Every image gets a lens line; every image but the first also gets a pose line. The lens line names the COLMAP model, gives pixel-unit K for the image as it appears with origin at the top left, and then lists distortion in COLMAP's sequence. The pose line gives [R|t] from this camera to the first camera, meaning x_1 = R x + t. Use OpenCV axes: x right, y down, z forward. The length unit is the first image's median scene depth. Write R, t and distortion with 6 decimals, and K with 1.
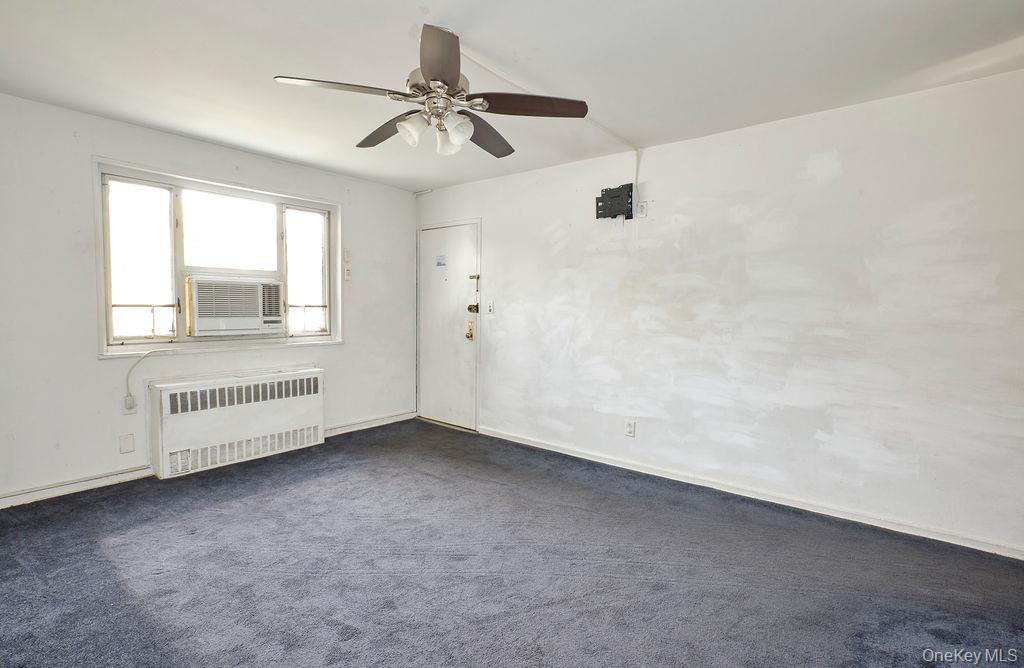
lens RADIAL K [[483.1, 0, 499.1], [0, 483.1, 335.8], [0, 0, 1]] dist [-0.000085, -0.000076]
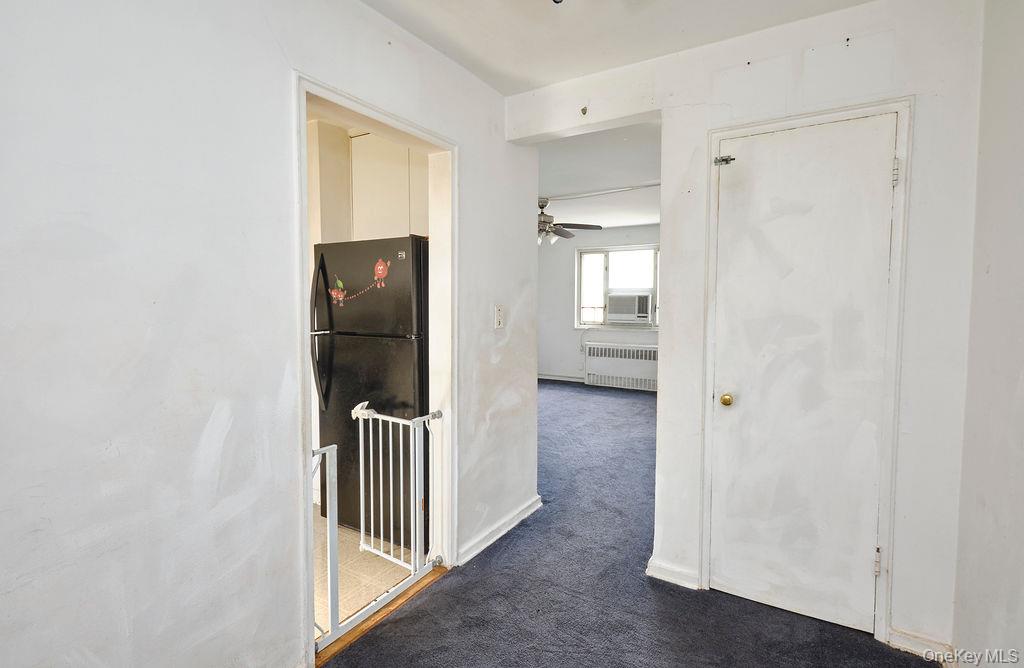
lens RADIAL K [[470.7, 0, 512.0], [0, 470.7, 334.0], [0, 0, 1]] dist [-0.000440, -0.000056]
pose [[0.141865, 0.055712, -0.988317, 1.236272], [-0.059530, 0.997088, 0.047662, -0.020682], [0.988094, 0.052073, 0.144769, 0.282684]]
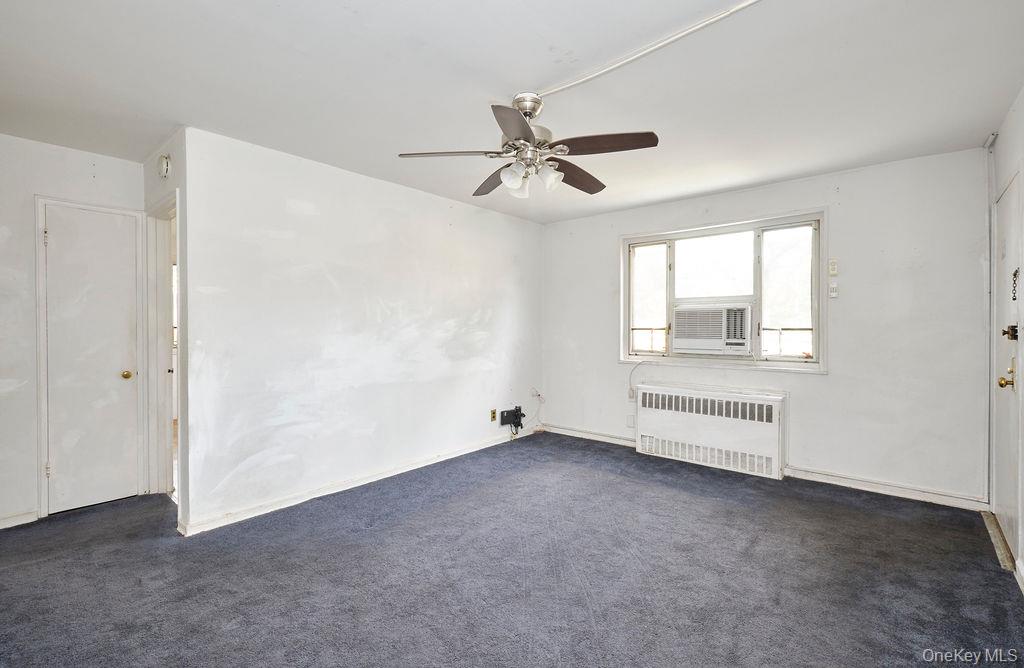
lens RADIAL K [[444.3, 0, 512.5], [0, 444.3, 330.4], [0, 0, 1]] dist [0.000215, -0.000049]
pose [[-0.006675, -0.002925, -0.999973, 0.522405], [-0.060730, 0.998151, -0.002514, -0.027733], [0.998132, 0.060712, -0.006840, 0.539556]]
